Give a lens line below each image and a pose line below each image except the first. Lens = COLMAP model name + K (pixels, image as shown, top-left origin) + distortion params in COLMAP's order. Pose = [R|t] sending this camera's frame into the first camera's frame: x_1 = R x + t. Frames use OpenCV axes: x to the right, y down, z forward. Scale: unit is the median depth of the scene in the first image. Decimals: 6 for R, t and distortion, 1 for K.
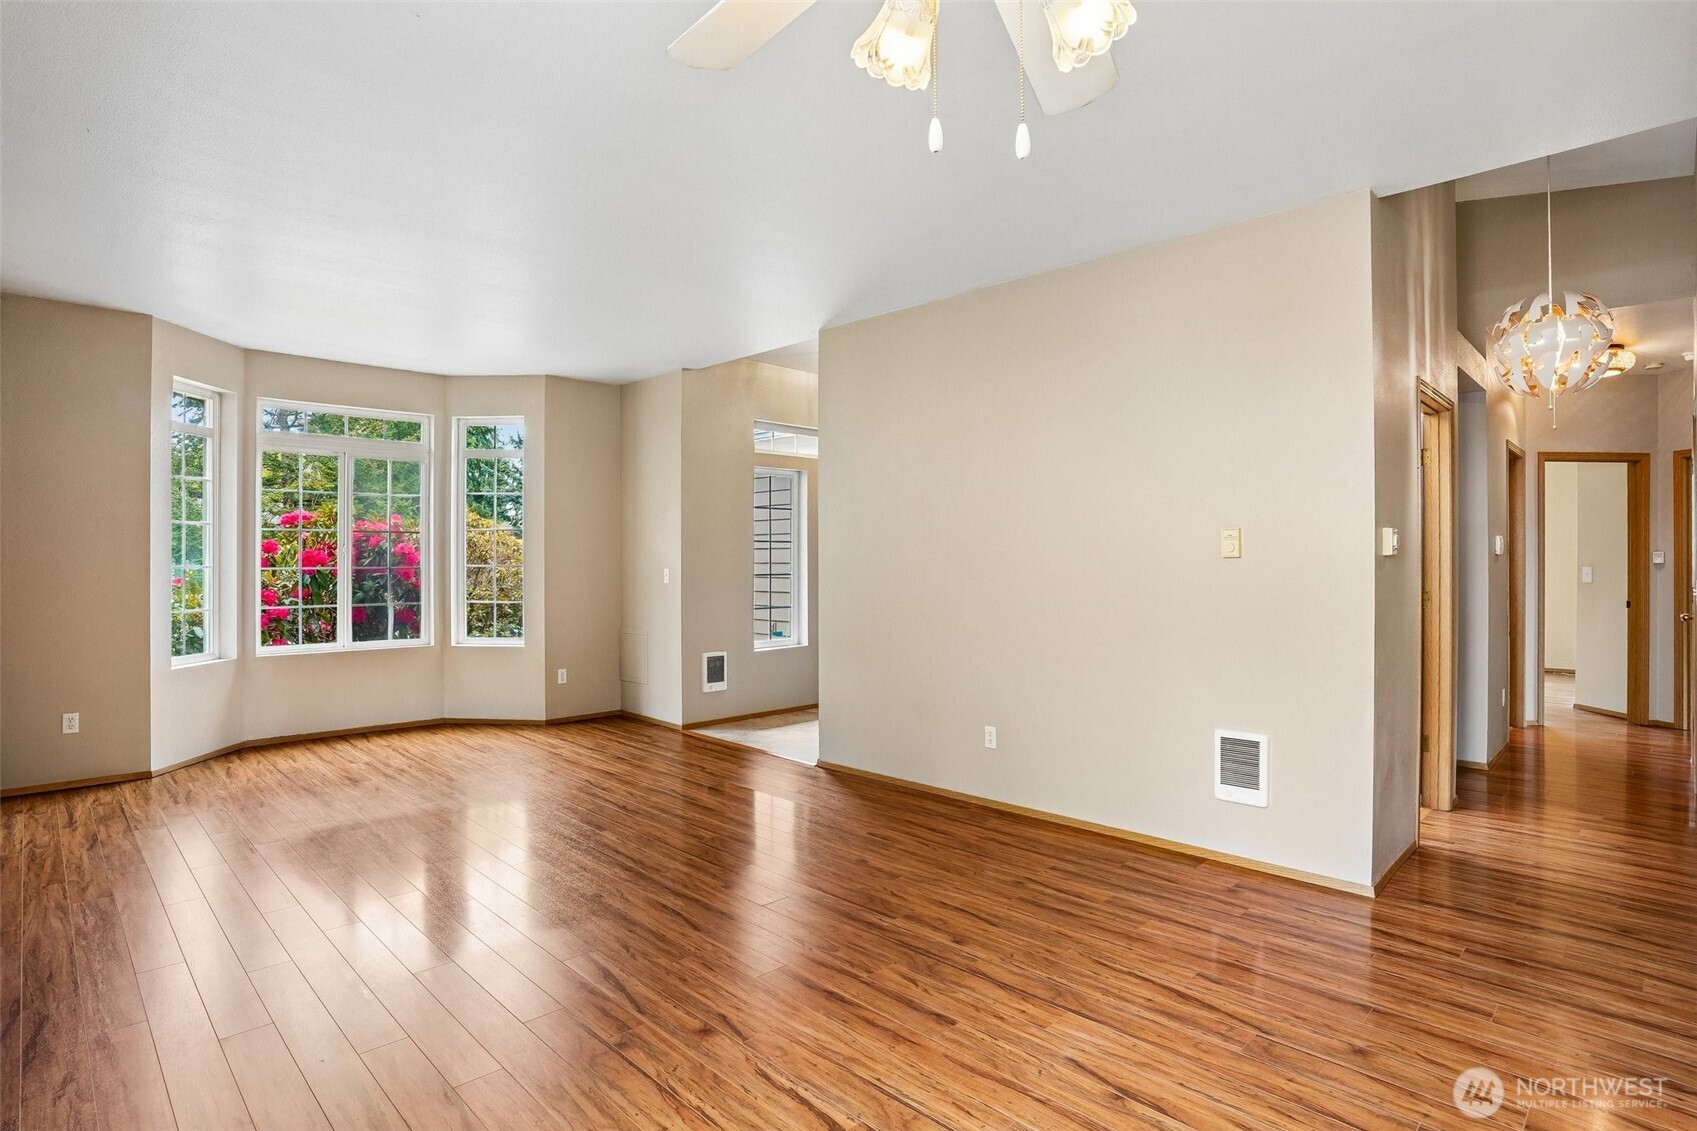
lens RADIAL K [[864.1, 0, 843.1], [0, 864.1, 541.4], [0, 0, 1]] dist [-0.062199, 0.015390]
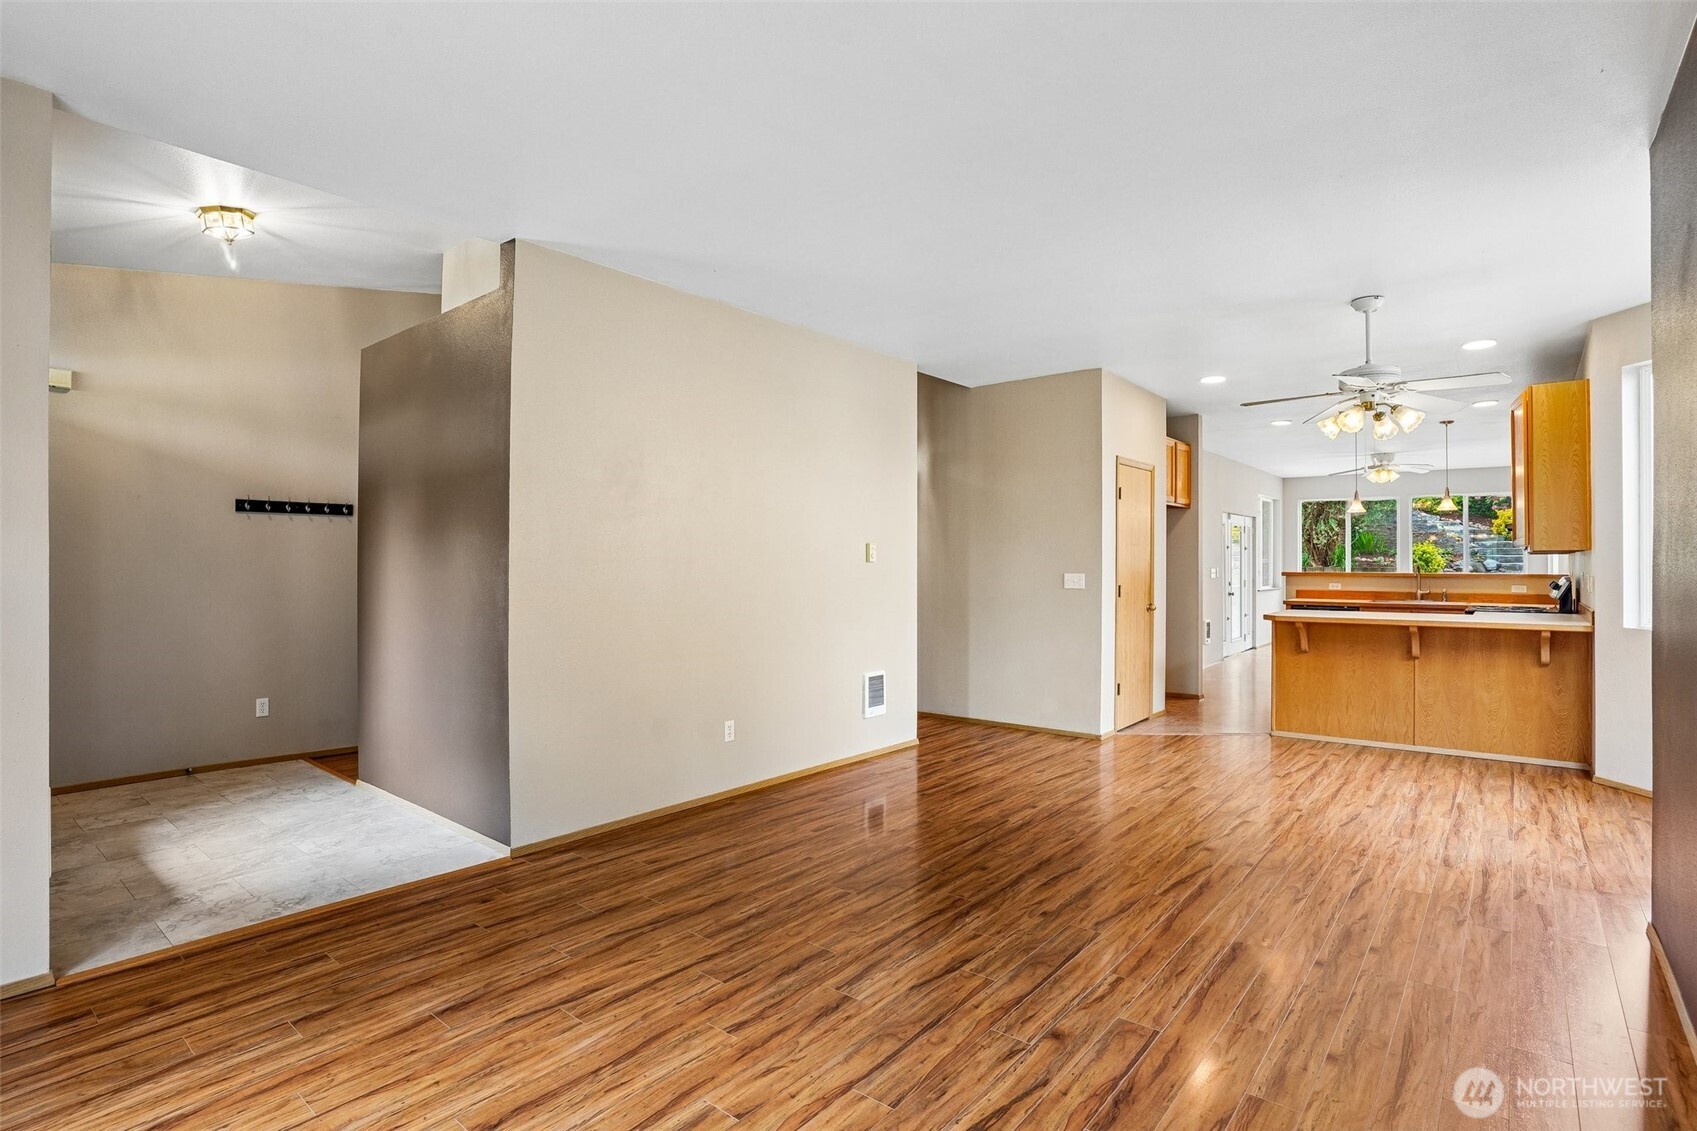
lens RADIAL K [[832.5, 0, 860.7], [0, 832.5, 564.0], [0, 0, 1]] dist [-0.079219, 0.035277]
pose [[-0.104570, -0.001295, 0.994517, -0.916087], [-0.022163, 0.999754, -0.001028, 0.020814], [-0.994271, -0.022149, -0.104573, 1.013918]]
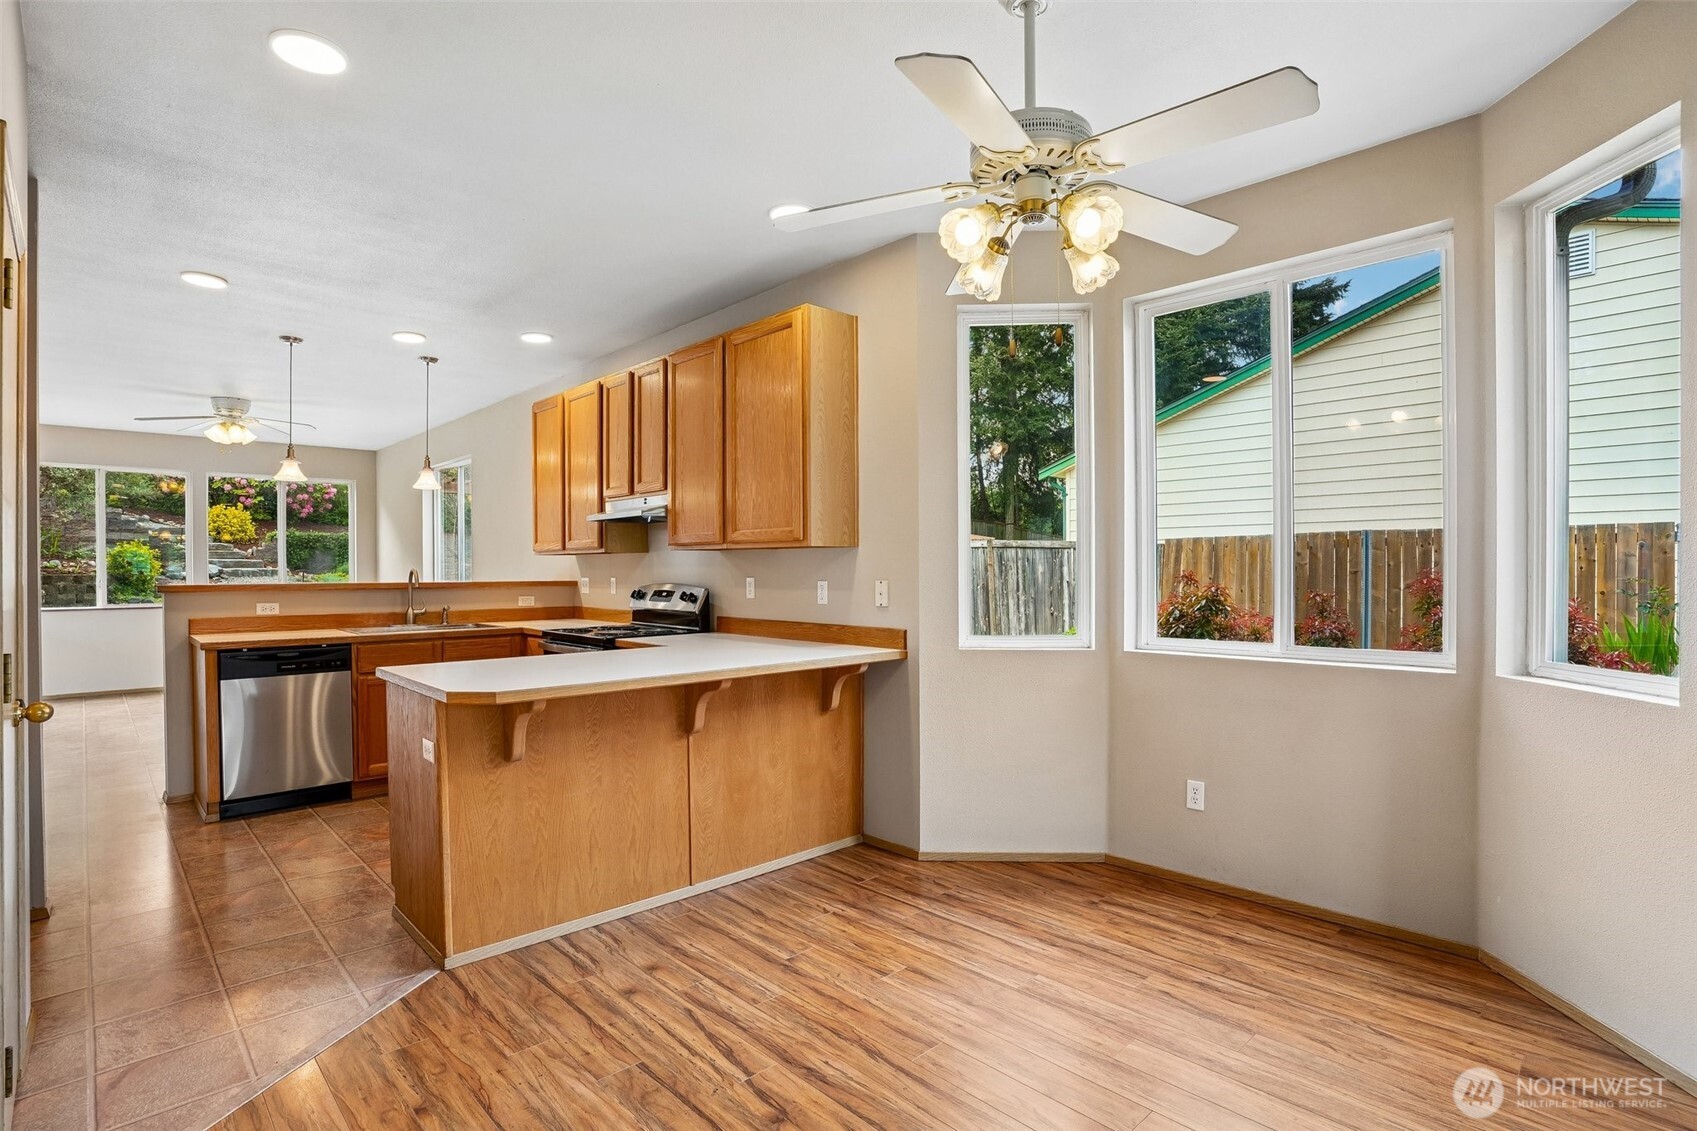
lens RADIAL K [[842.8, 0, 848.5], [0, 842.8, 565.5], [0, 0, 1]] dist [-0.079437, 0.037819]
pose [[-0.999600, 0.002434, 0.028169, 0.134815], [0.001736, 0.999692, -0.024759, 0.017851], [-0.028220, -0.024700, -0.999297, 0.743434]]
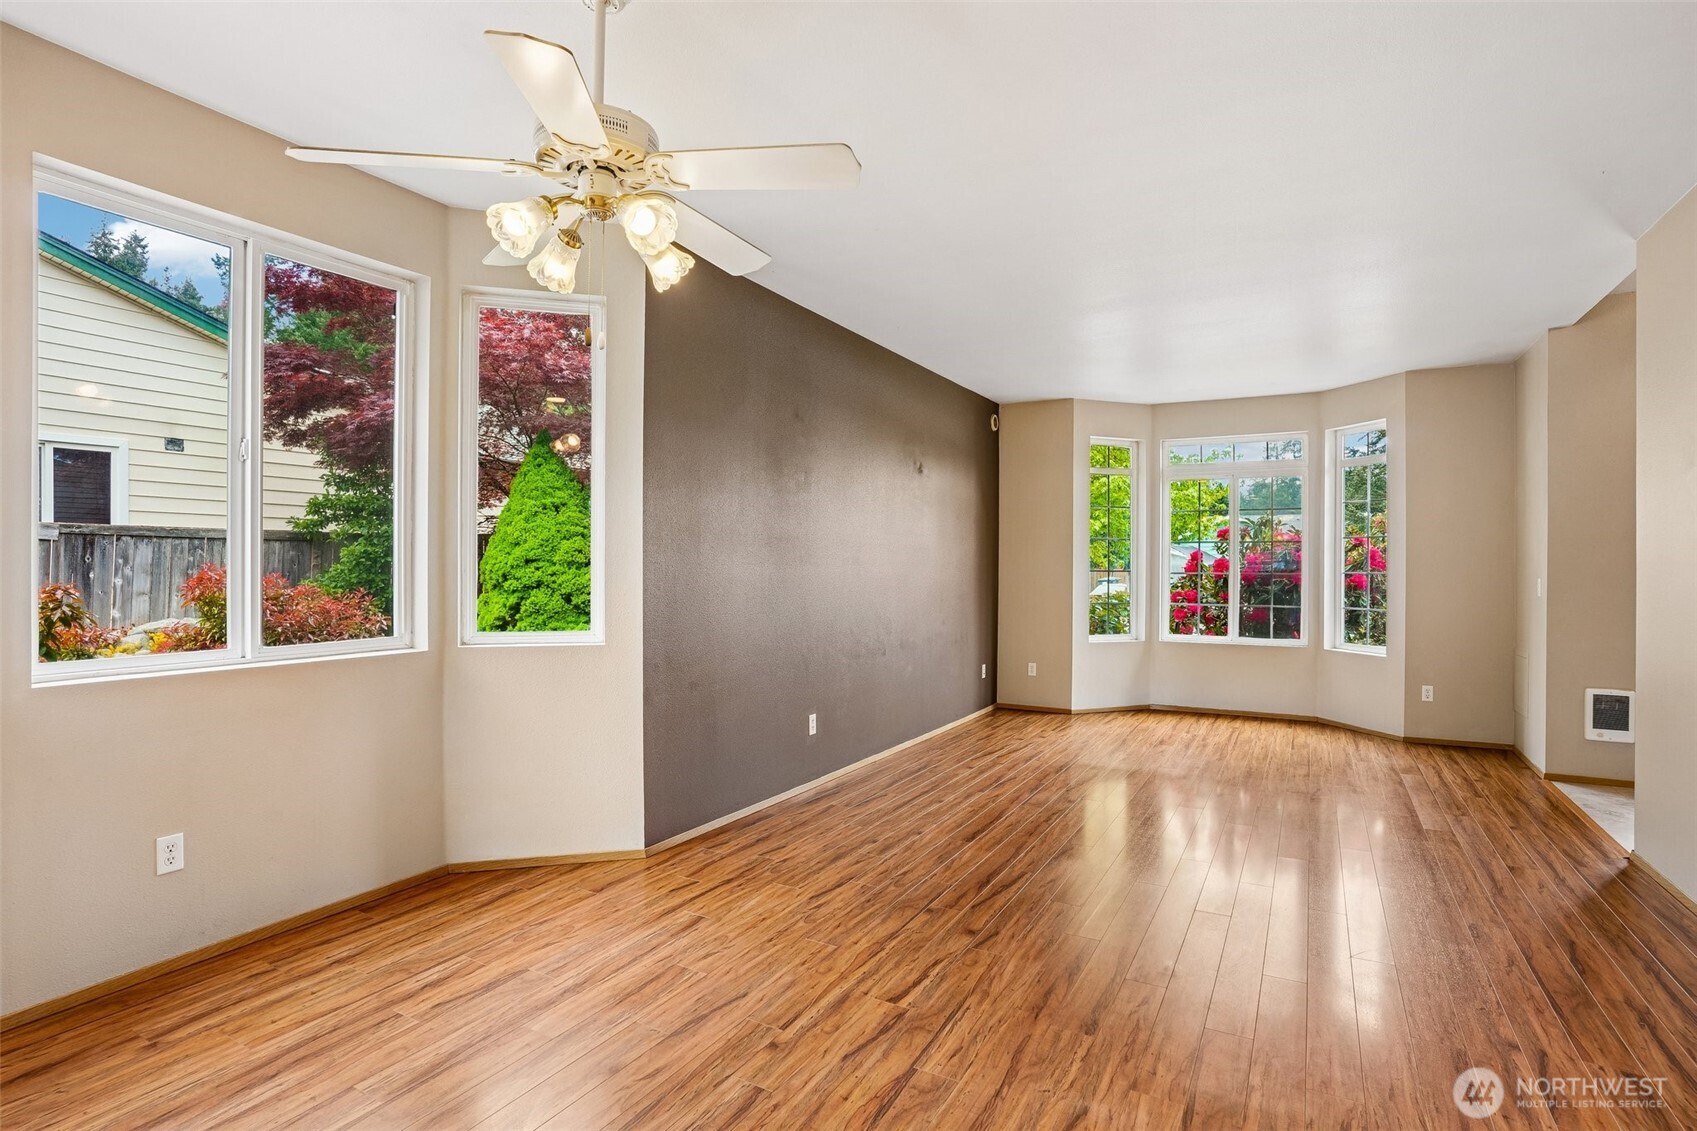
lens RADIAL K [[832.5, 0, 860.7], [0, 832.5, 564.0], [0, 0, 1]] dist [-0.079219, 0.035277]
pose [[0.280037, -0.001341, -0.959988, 0.537548], [0.015730, 0.999871, 0.003192, 0.008297], [0.959860, -0.015995, 0.280022, 0.274119]]
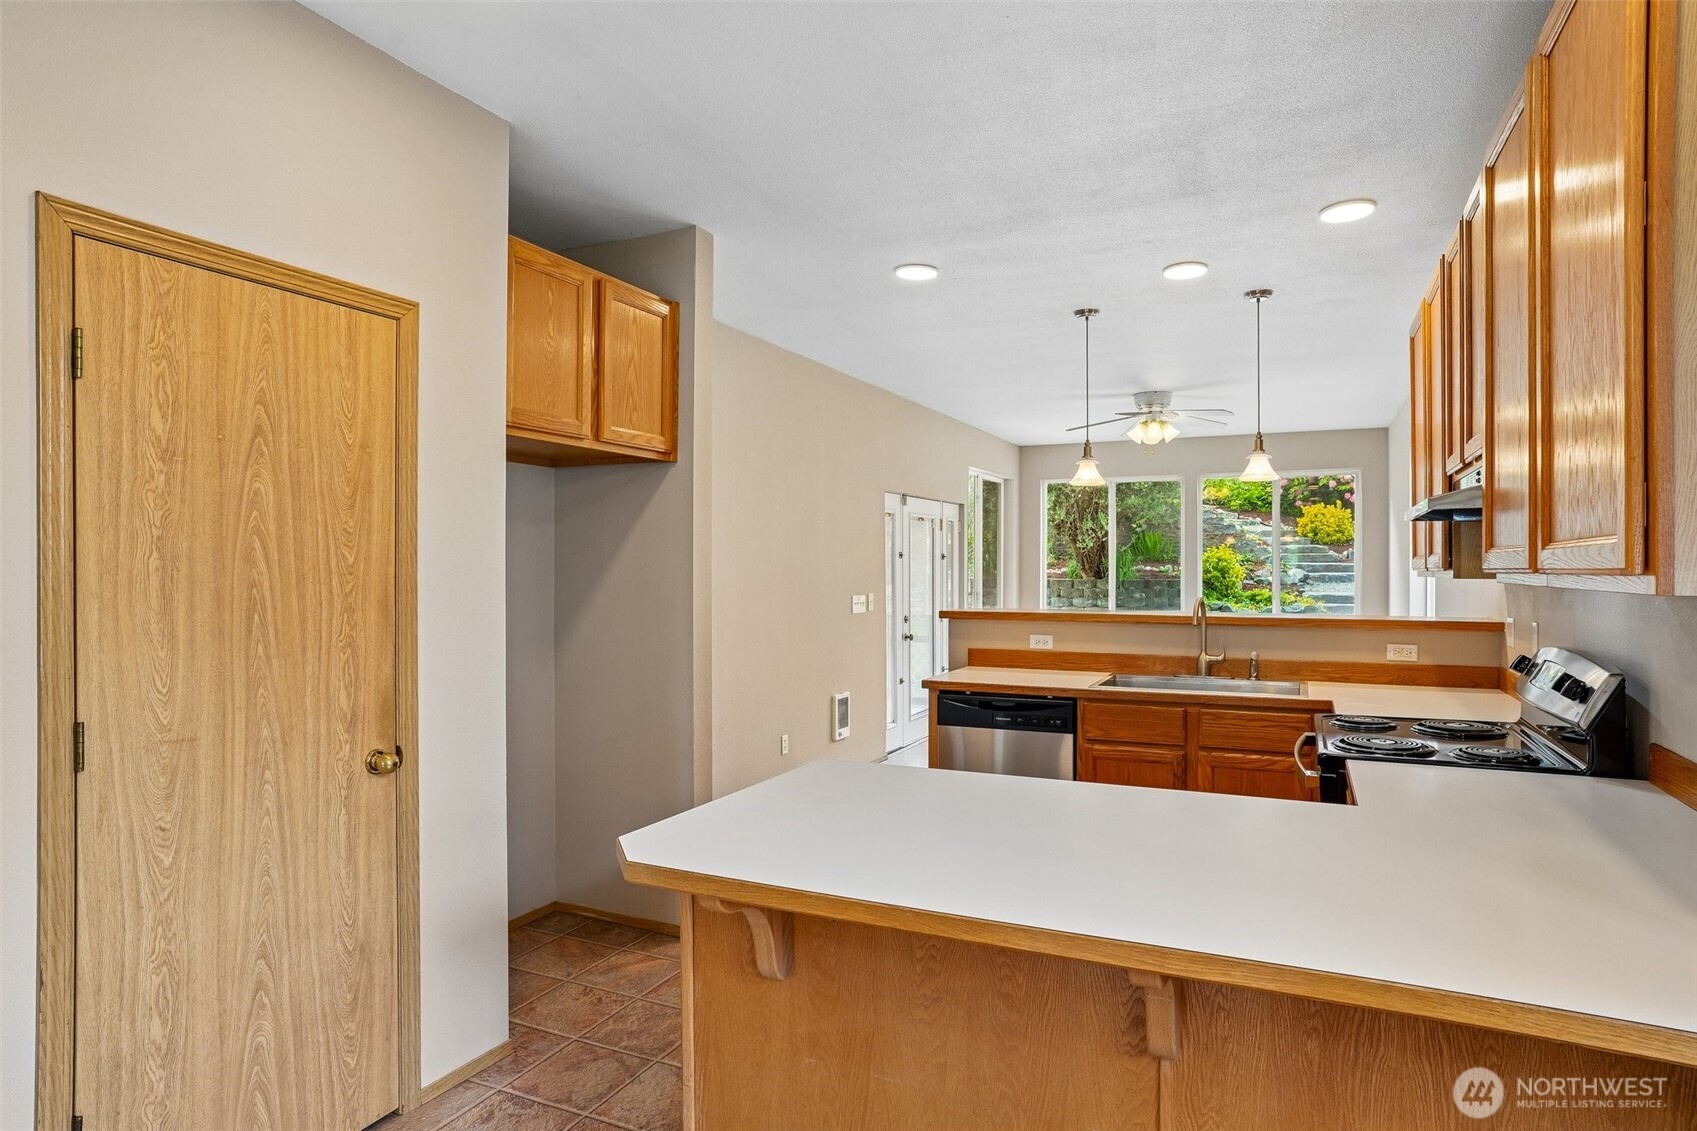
lens RADIAL K [[949.9, 0, 852.3], [0, 949.9, 571.6], [0, 0, 1]] dist [-0.048800, 0.000897]
pose [[-0.334266, -0.004372, 0.942469, 0.007877], [-0.020050, 0.999796, -0.002473, -0.026556], [-0.942266, -0.019723, -0.334285, 0.204460]]
